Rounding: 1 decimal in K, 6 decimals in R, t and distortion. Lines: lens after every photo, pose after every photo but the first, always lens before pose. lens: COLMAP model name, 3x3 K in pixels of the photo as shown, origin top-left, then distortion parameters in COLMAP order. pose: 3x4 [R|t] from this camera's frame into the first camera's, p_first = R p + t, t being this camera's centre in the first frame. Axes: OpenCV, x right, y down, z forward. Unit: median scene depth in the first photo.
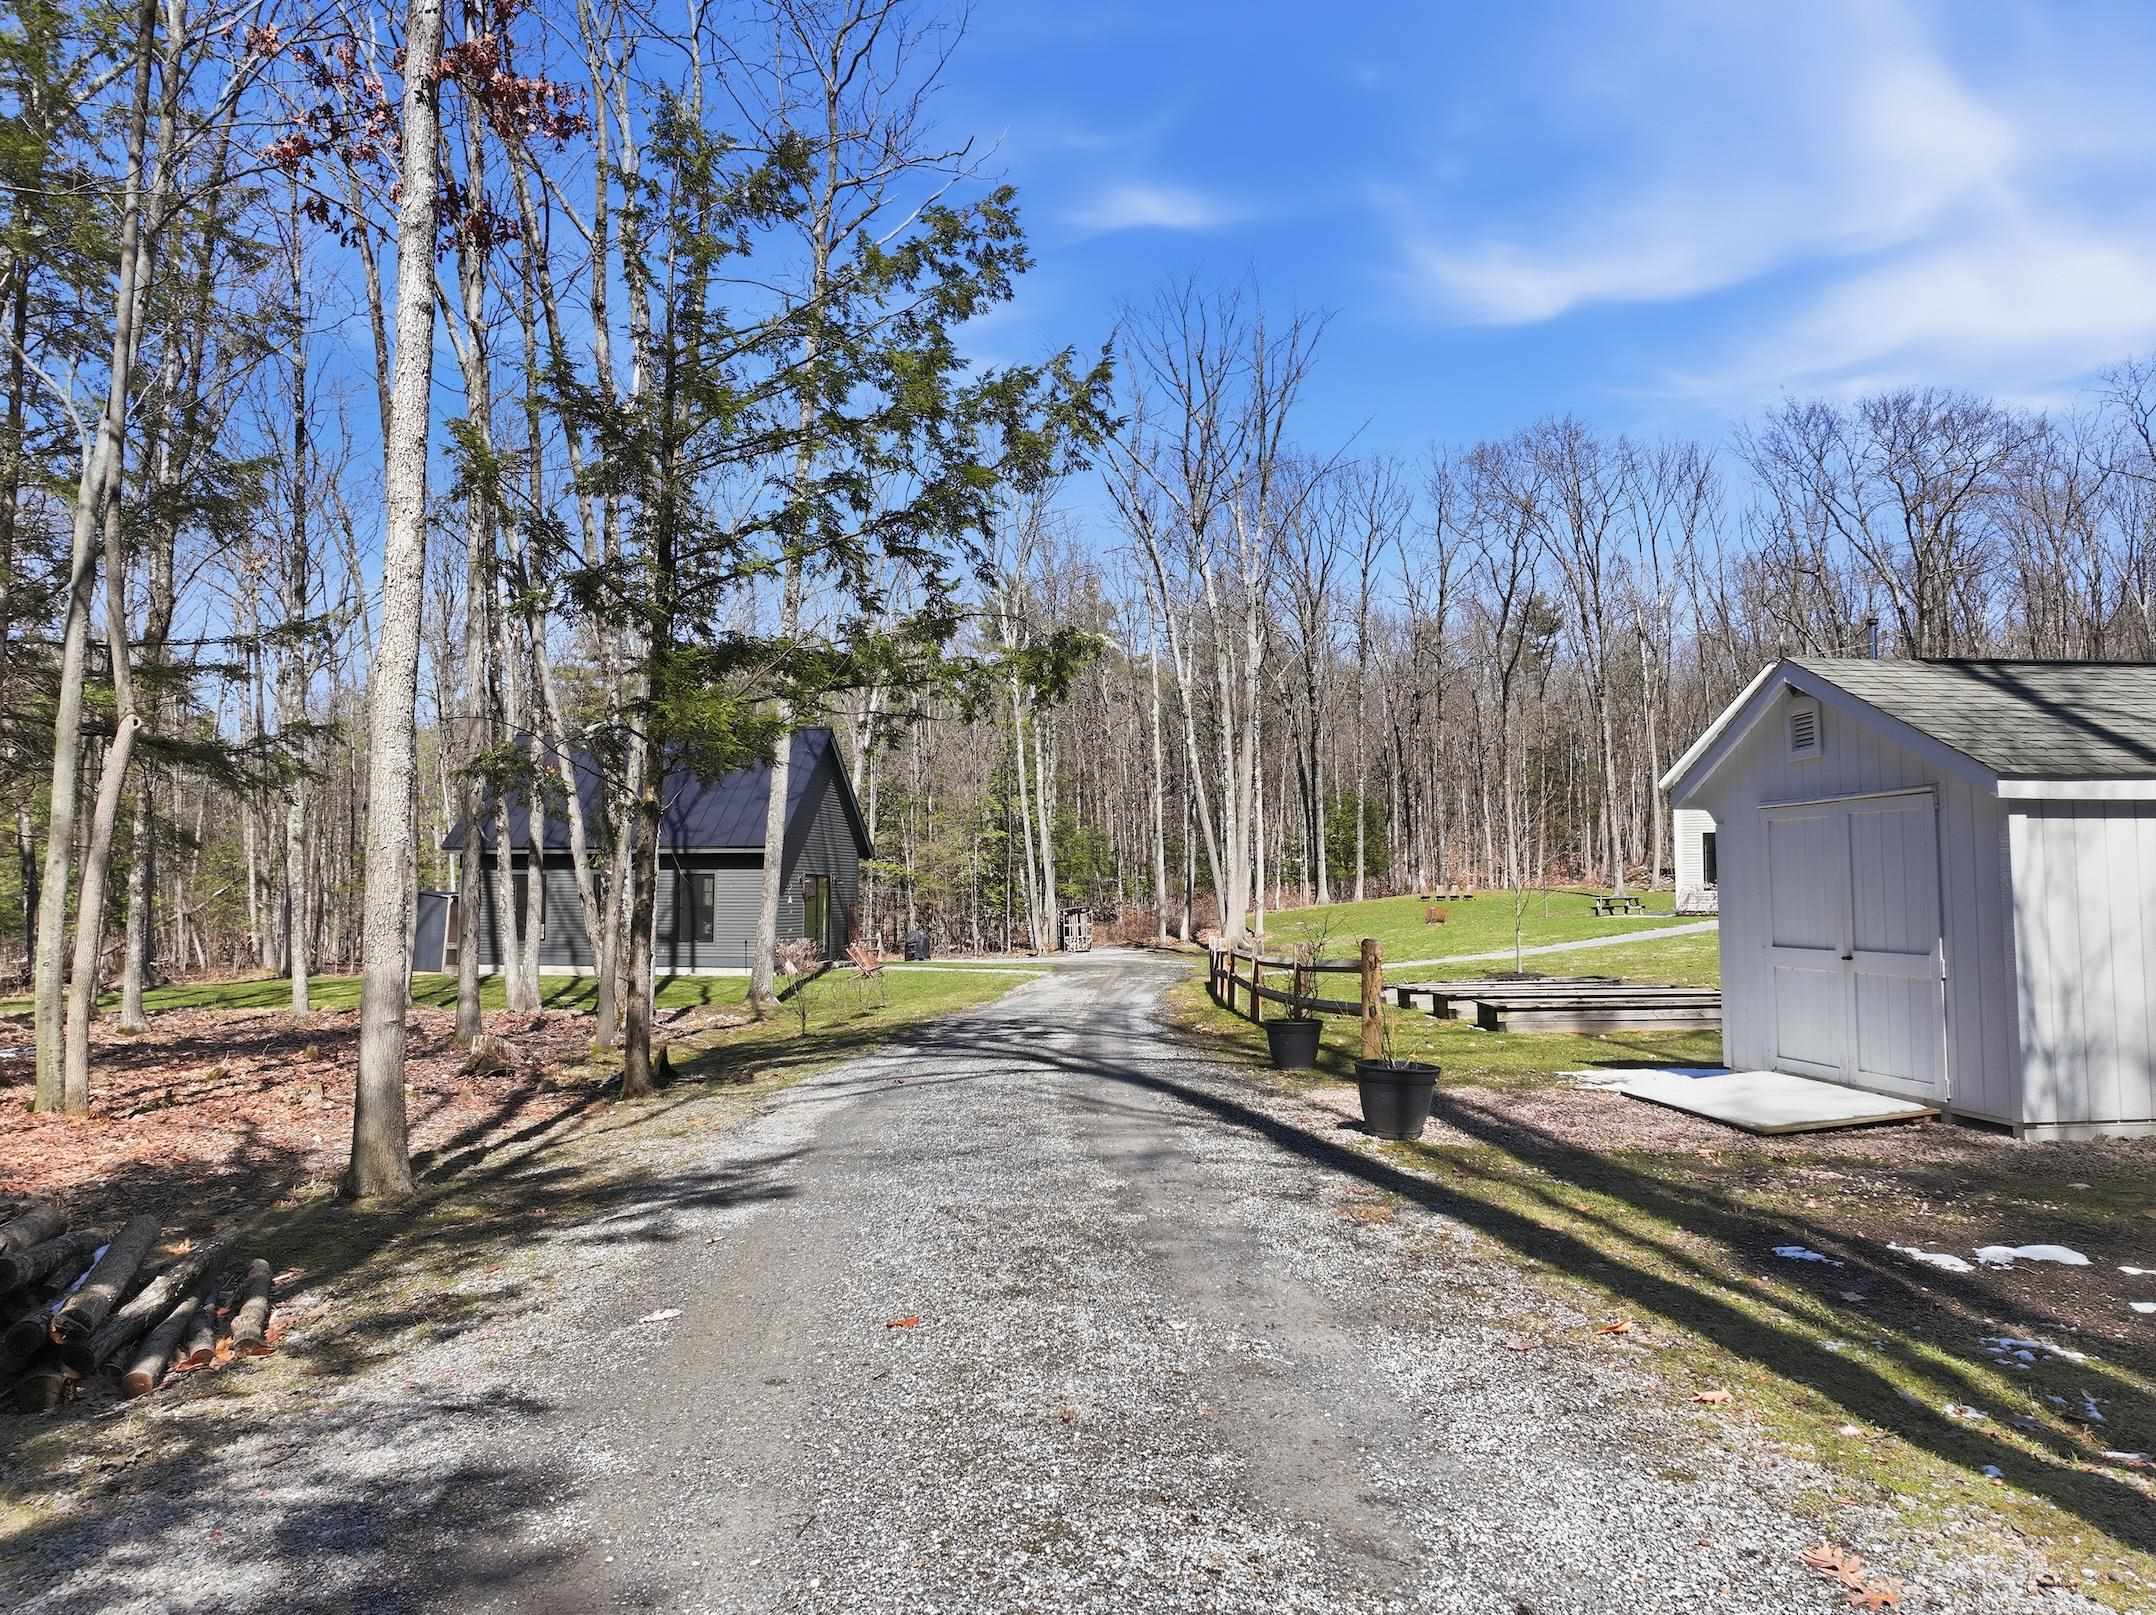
lens RADIAL K [[1524.0, 0, 1068.9], [0, 1524.0, 800.0], [0, 0, 1]] dist [0.013714, 0.005567]
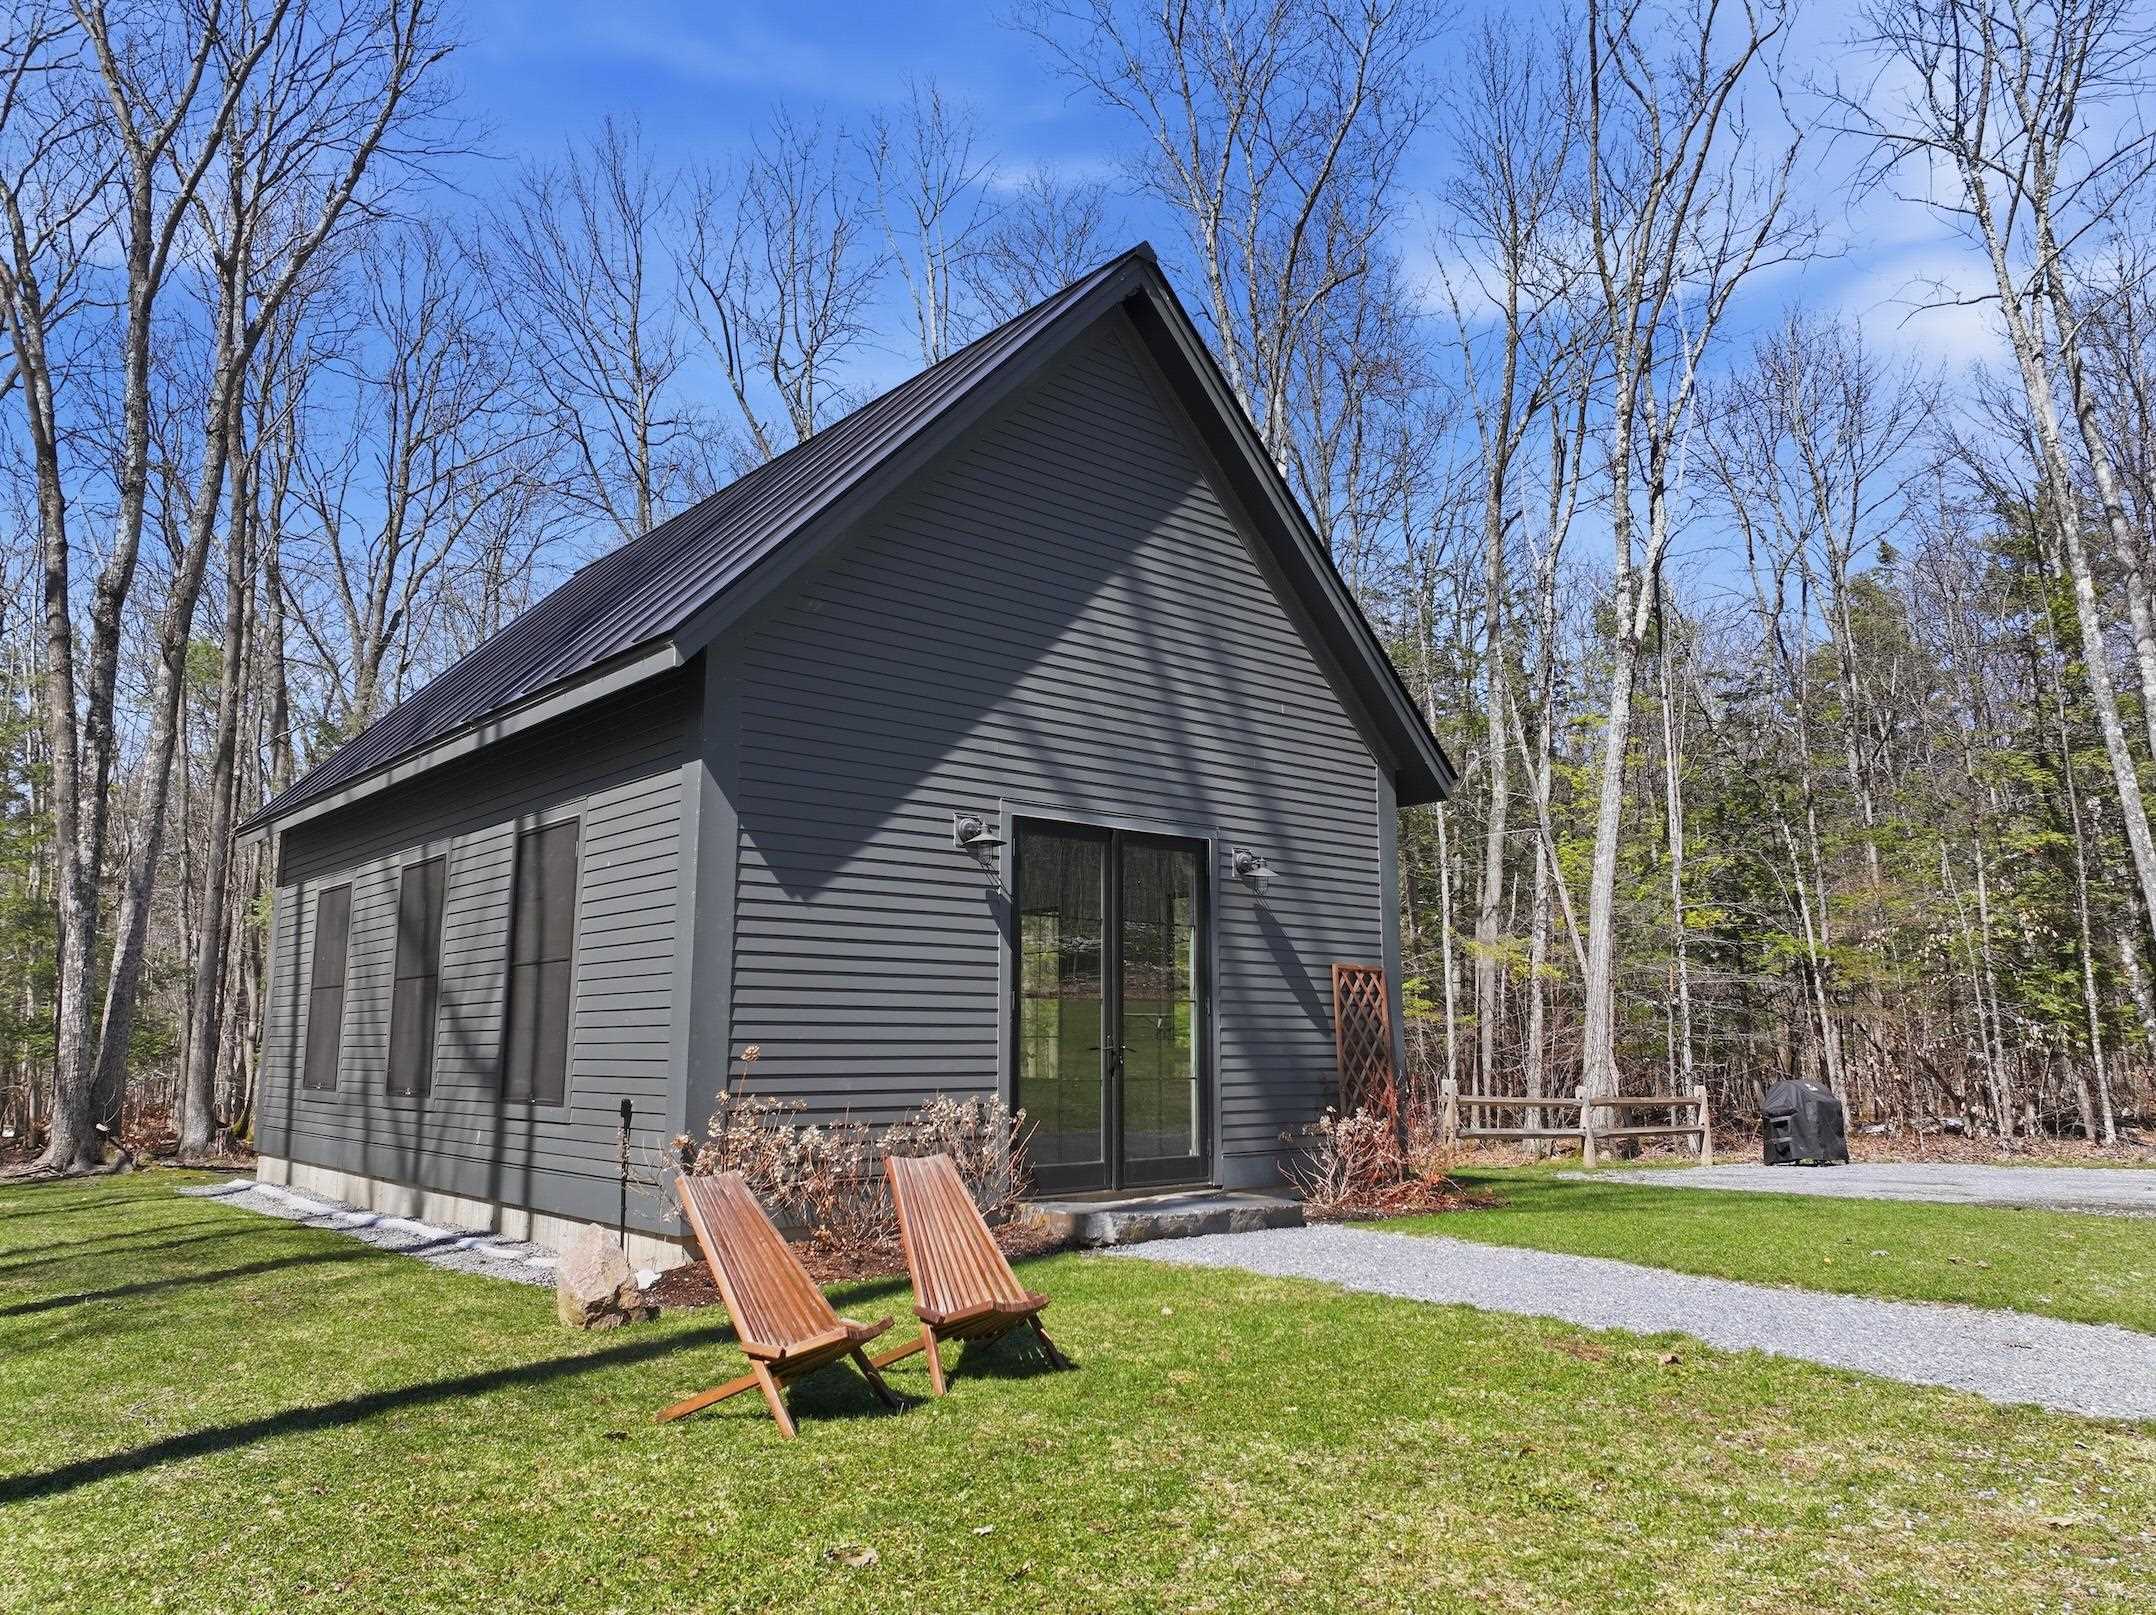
lens RADIAL K [[1524.0, 0, 1068.9], [0, 1524.0, 800.0], [0, 0, 1]] dist [0.013714, 0.005567]
pose [[0.809951, -0.097038, -0.578414, -0.020325], [0.039861, 0.993045, -0.110782, 0.047597], [0.585141, 0.066672, 0.808186, 0.538030]]
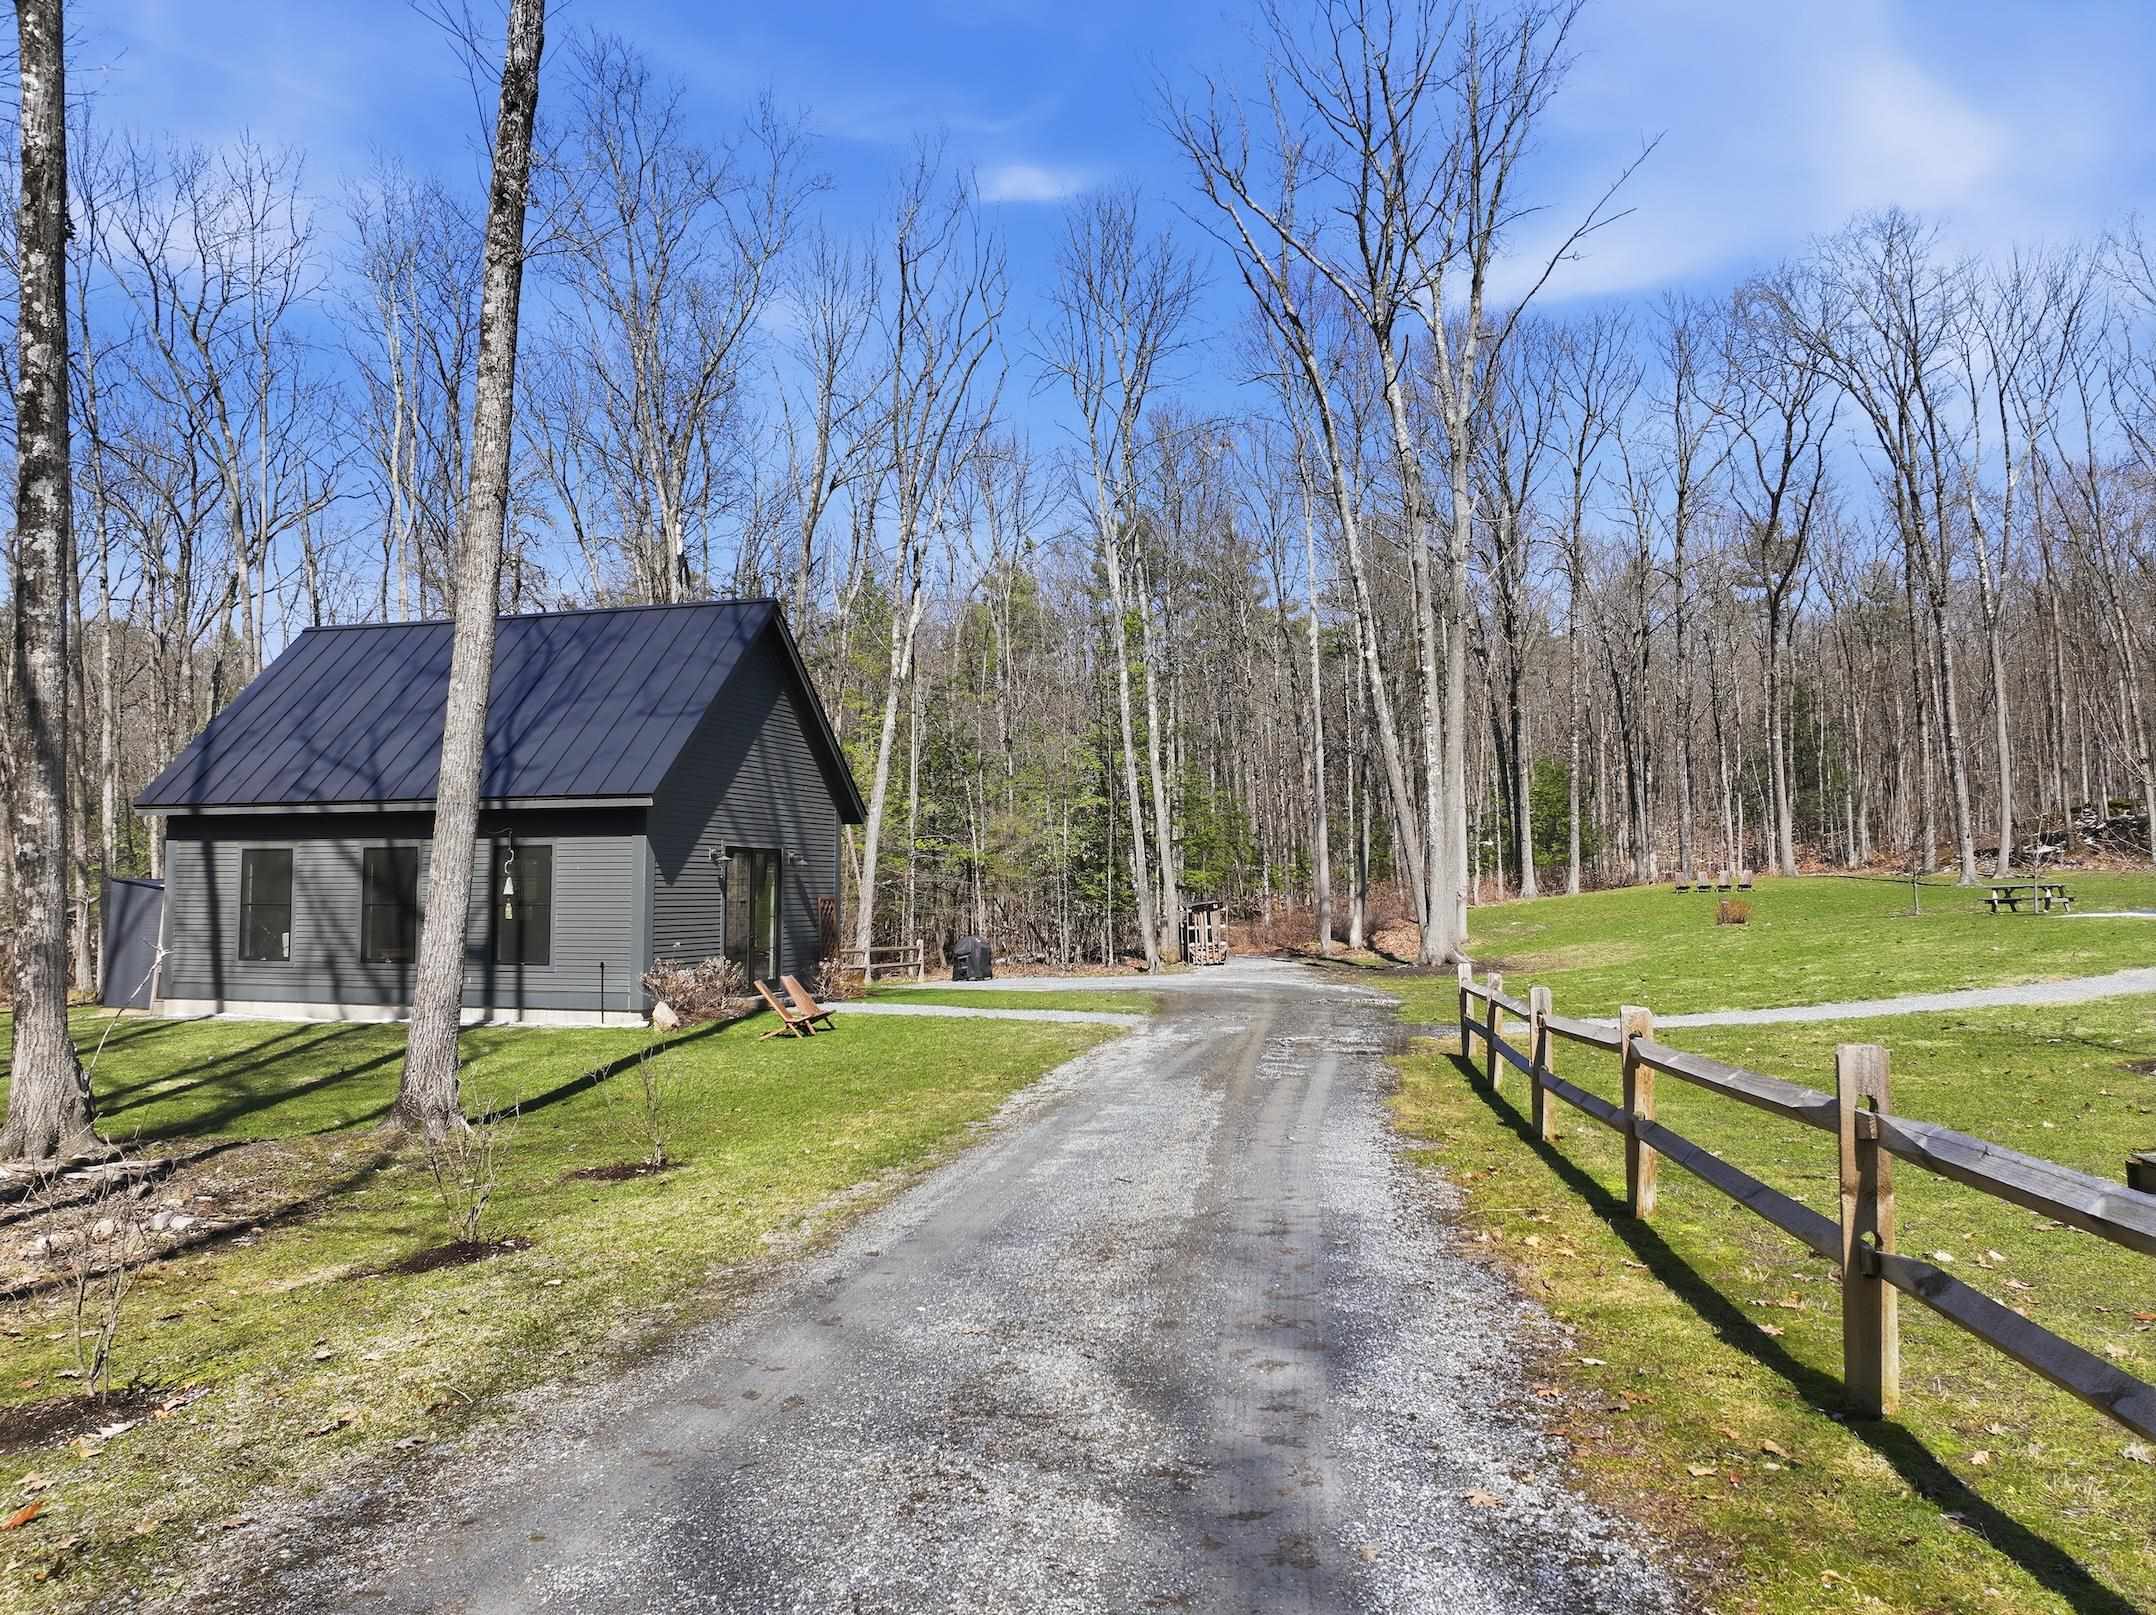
lens RADIAL K [[1524.0, 0, 1068.9], [0, 1524.0, 800.0], [0, 0, 1]] dist [0.013714, 0.005567]
pose [[0.995695, -0.009090, -0.092246, 0.007689], [0.009407, 0.999951, 0.003001, 0.019925], [0.092214, -0.003856, 0.995732, 0.284166]]
